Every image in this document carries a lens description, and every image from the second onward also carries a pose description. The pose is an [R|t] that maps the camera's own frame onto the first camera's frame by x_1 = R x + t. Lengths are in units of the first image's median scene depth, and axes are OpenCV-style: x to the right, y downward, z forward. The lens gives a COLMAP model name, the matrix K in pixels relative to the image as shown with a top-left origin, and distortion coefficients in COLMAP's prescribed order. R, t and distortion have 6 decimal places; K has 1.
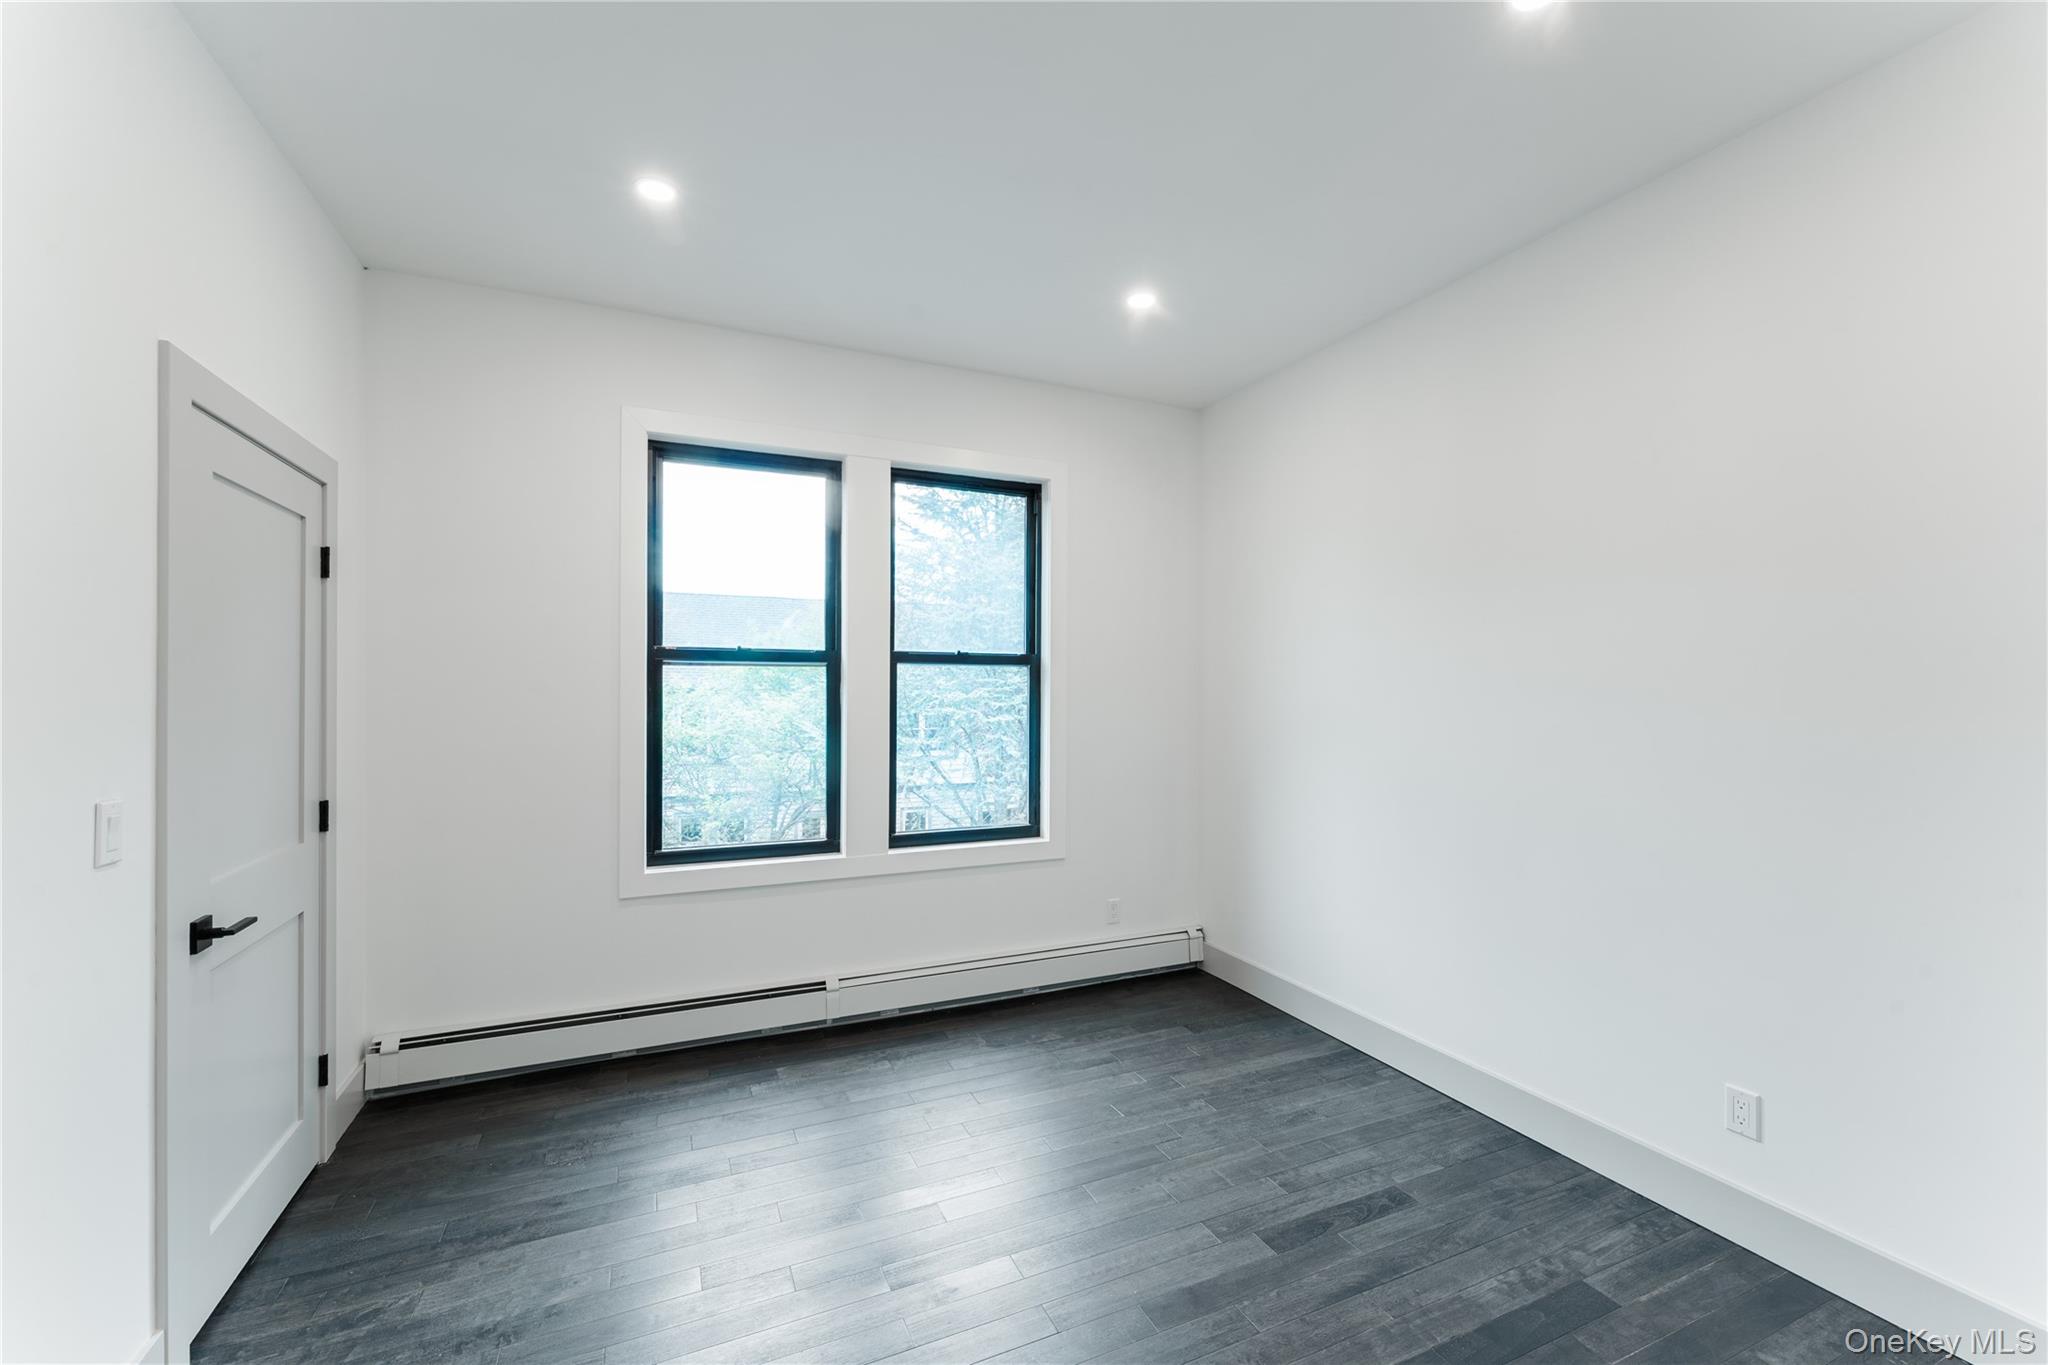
lens RADIAL K [[826.4, 0, 1007.2], [0, 826.4, 715.4], [0, 0, 1]] dist [0.012381, 0.000481]
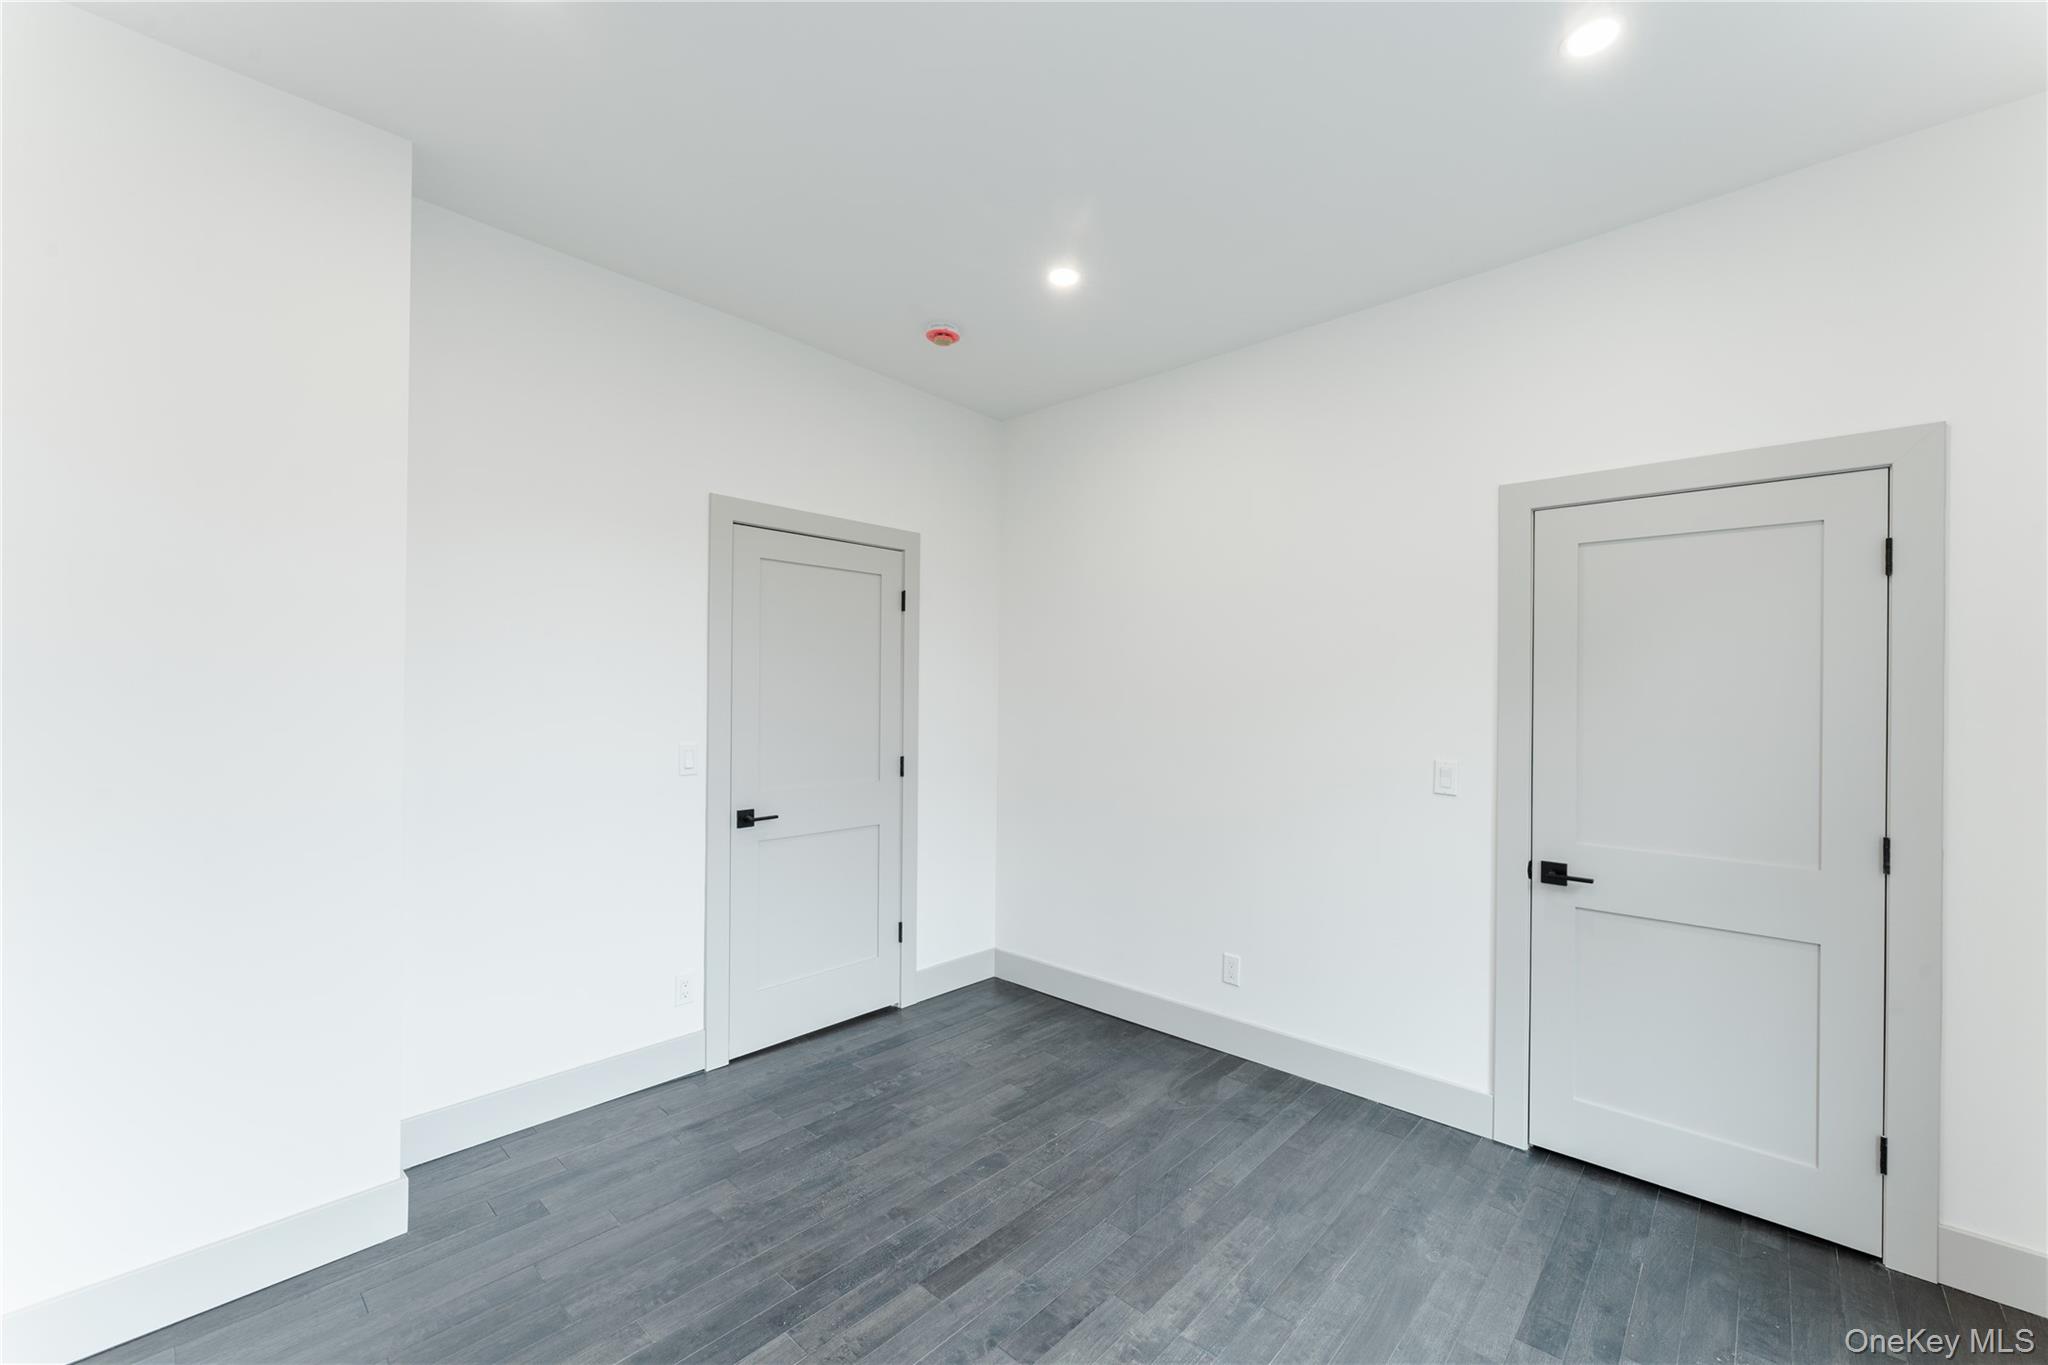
lens RADIAL K [[826.4, 0, 1022.9], [0, 826.4, 688.3], [0, 0, 1]] dist [0.012381, 0.000481]
pose [[-0.919114, -0.010434, -0.393853, 0.404148], [-0.012175, 0.999924, 0.001923, -0.053221], [0.393803, 0.006562, -0.919171, 1.737905]]
